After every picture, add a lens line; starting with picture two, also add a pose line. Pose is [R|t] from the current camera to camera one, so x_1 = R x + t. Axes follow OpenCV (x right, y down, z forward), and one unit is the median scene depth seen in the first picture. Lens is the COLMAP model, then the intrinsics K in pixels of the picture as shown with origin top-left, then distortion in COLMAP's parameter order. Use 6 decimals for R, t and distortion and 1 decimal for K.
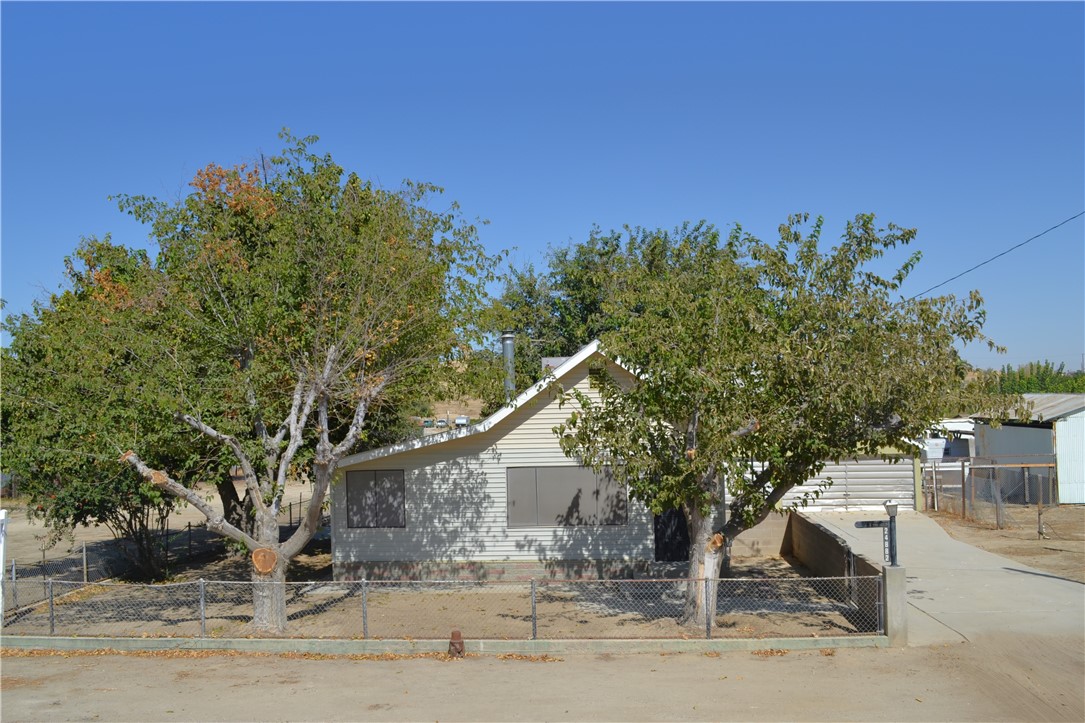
lens RADIAL K [[938.4, 0, 538.7], [0, 938.4, 375.7], [0, 0, 1]] dist [-0.080769, 0.012574]
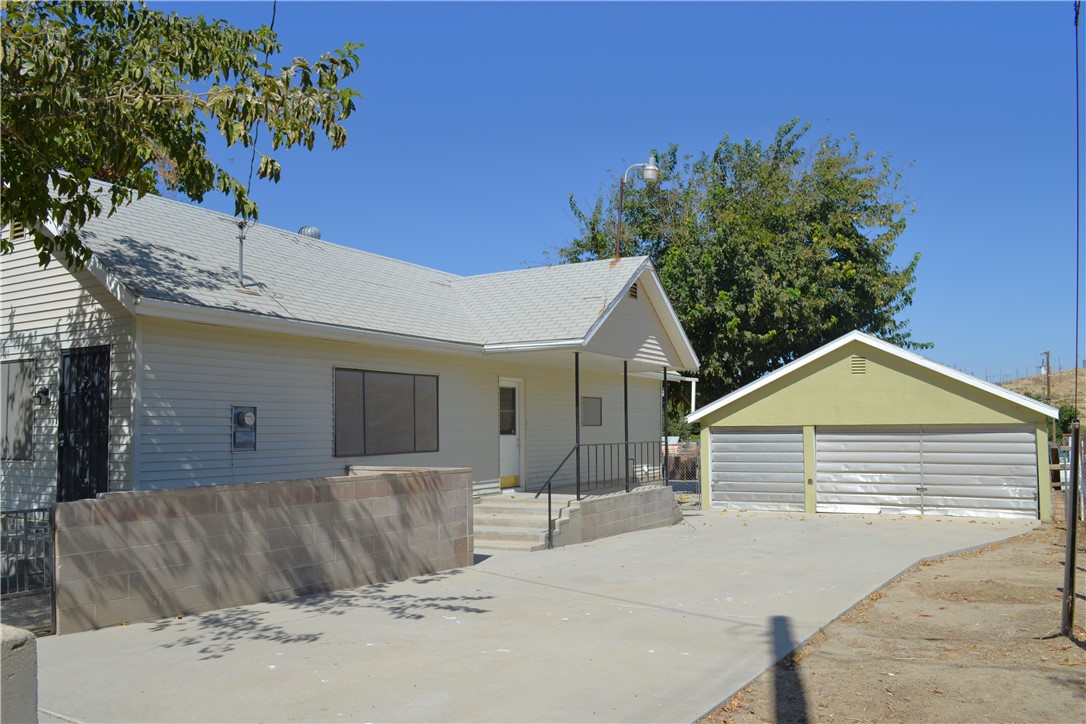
lens RADIAL K [[878.3, 0, 538.3], [0, 878.3, 371.9], [0, 0, 1]] dist [-0.081617, 0.003639]
pose [[0.906415, -0.009527, -0.422280, 0.763881], [-0.002640, 0.999598, -0.028219, 0.147585], [0.422379, 0.026693, 0.906026, 0.804347]]
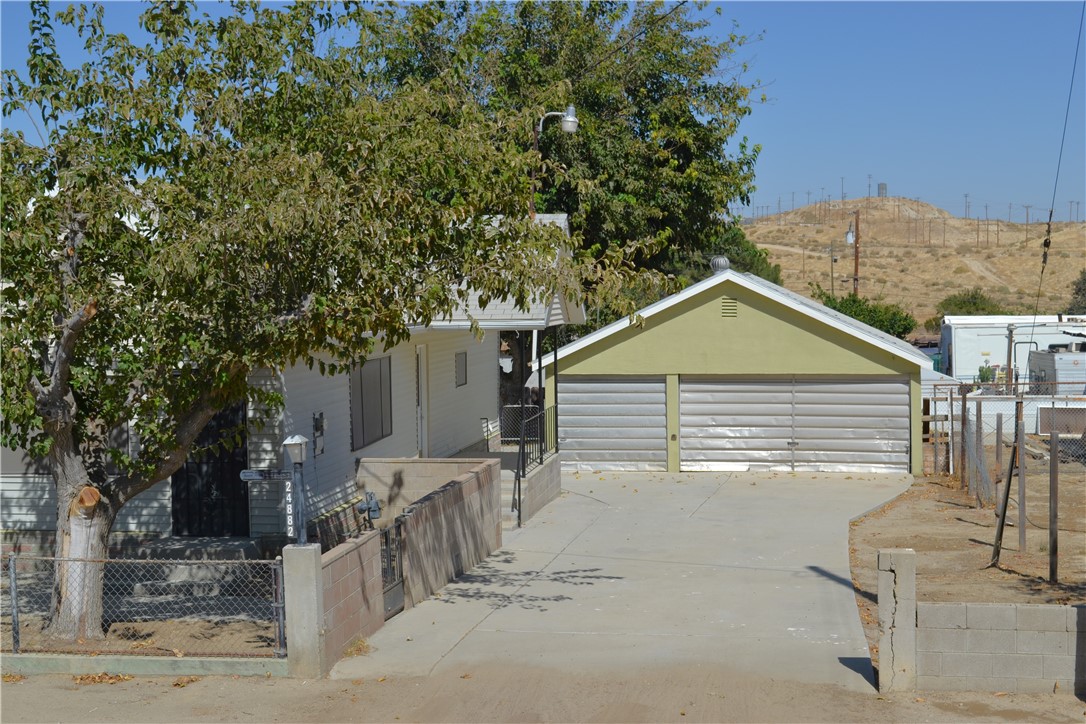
lens RADIAL K [[1628.2, 0, 542.4], [0, 1628.2, 359.8], [0, 0, 1]] dist [-0.025291, 0.046577]
pose [[0.997773, 0.014730, -0.065050, 0.535694], [-0.009821, 0.997125, 0.075141, 0.003777], [0.065970, -0.074335, 0.995049, -0.032115]]
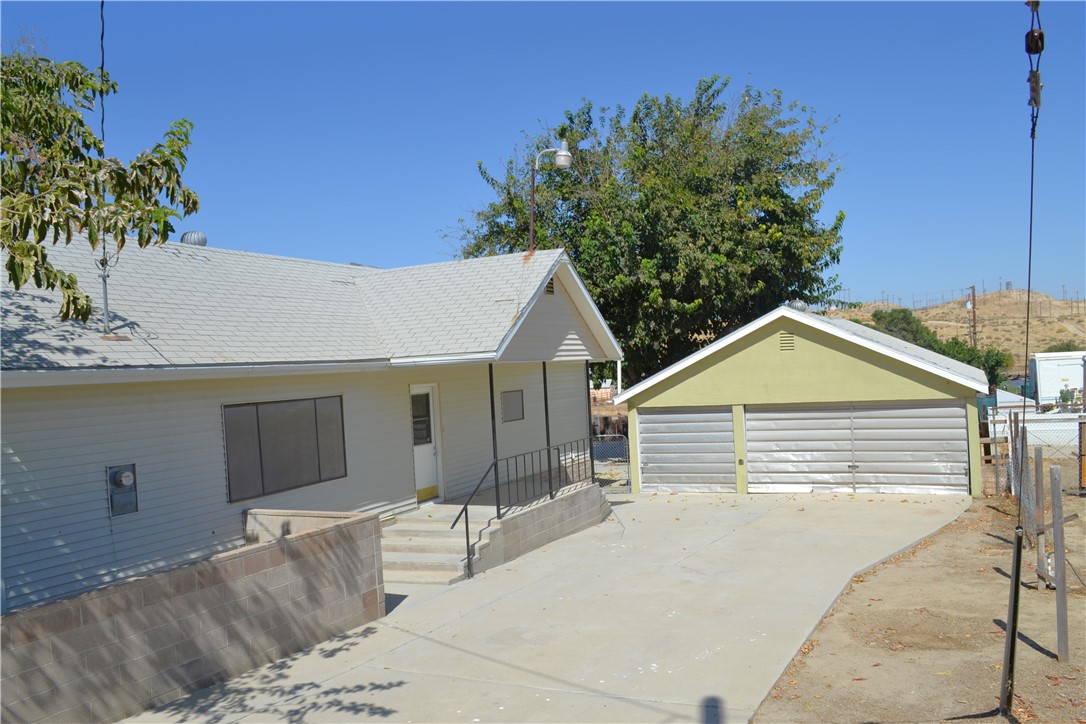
lens RADIAL K [[894.2, 0, 537.9], [0, 894.2, 370.6], [0, 0, 1]] dist [-0.079768, 0.002867]
pose [[0.935832, -0.023842, -0.351640, 0.763843], [0.040129, 0.998429, 0.039101, 0.074569], [0.350156, -0.050703, 0.935318, 0.851838]]
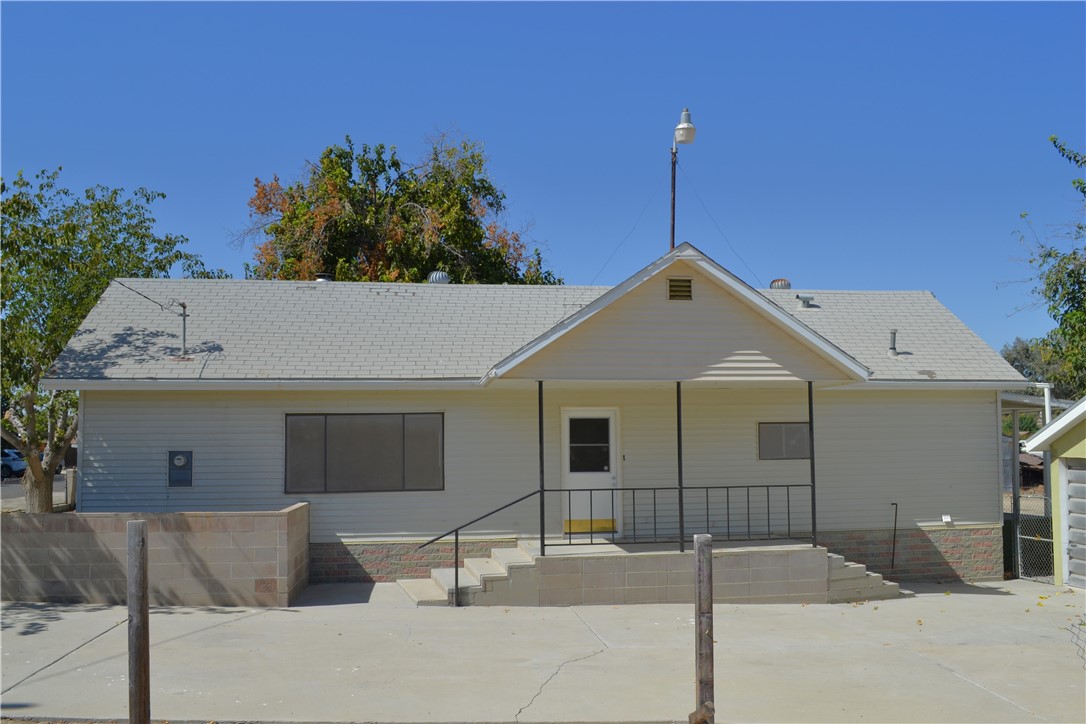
lens RADIAL K [[887.4, 0, 540.7], [0, 887.4, 370.8], [0, 0, 1]] dist [-0.081312, 0.010019]
pose [[0.213491, -0.054149, -0.975443, 1.195175], [0.032402, 0.998306, -0.048326, 0.129994], [0.976407, -0.021289, 0.214884, 1.505969]]
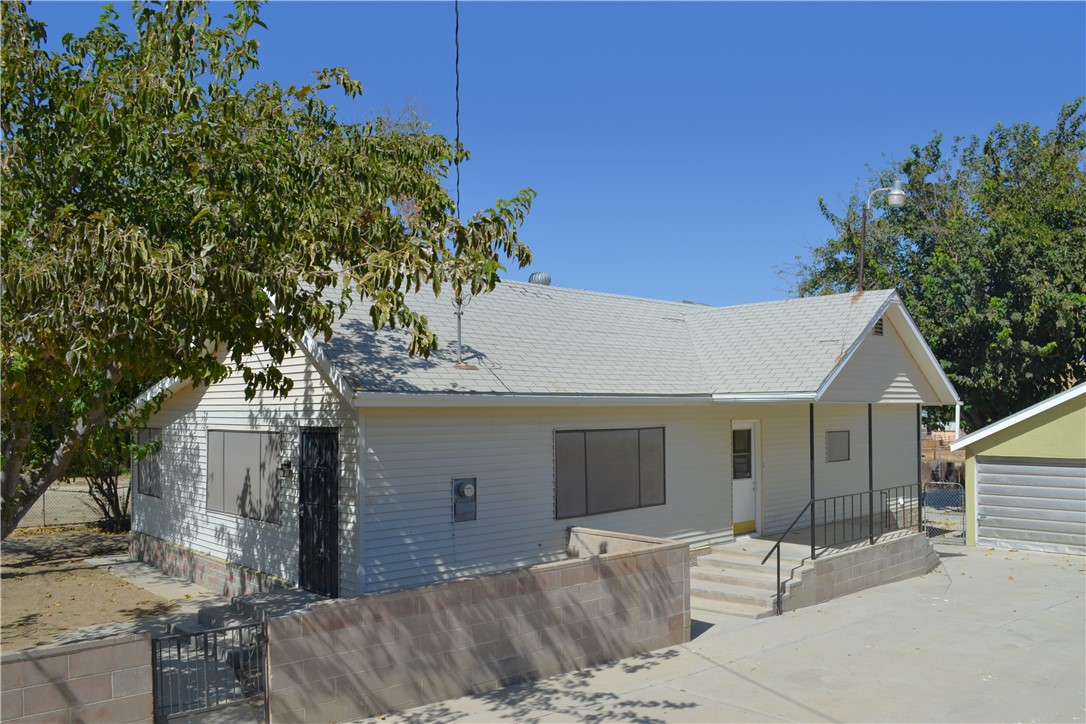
lens RADIAL K [[871.3, 0, 539.8], [0, 871.3, 372.1], [0, 0, 1]] dist [-0.084548, 0.012858]
pose [[0.739373, -0.005540, -0.673273, 0.788266], [0.005050, 0.999984, -0.002682, 0.070071], [0.673277, -0.001417, 0.739389, 0.846148]]
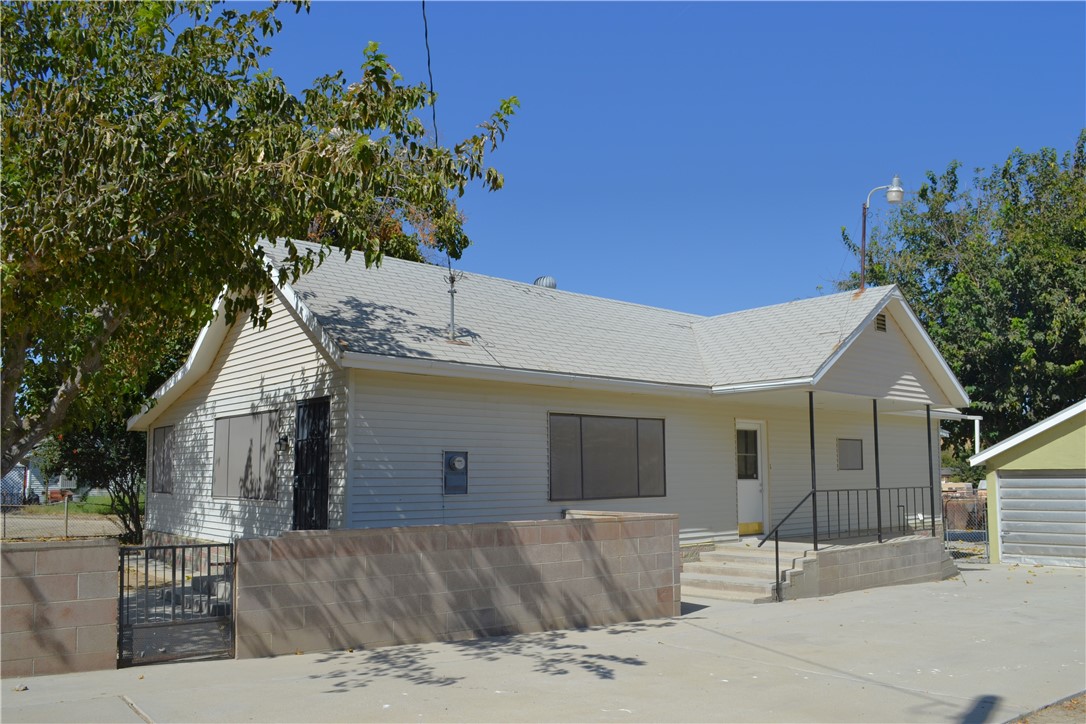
lens RADIAL K [[871.3, 0, 539.8], [0, 871.3, 372.1], [0, 0, 1]] dist [-0.084548, 0.012858]
pose [[0.706527, -0.057893, -0.705314, 0.826138], [0.004261, 0.996978, -0.077564, 0.146691], [0.707673, 0.051796, 0.704639, 0.868335]]
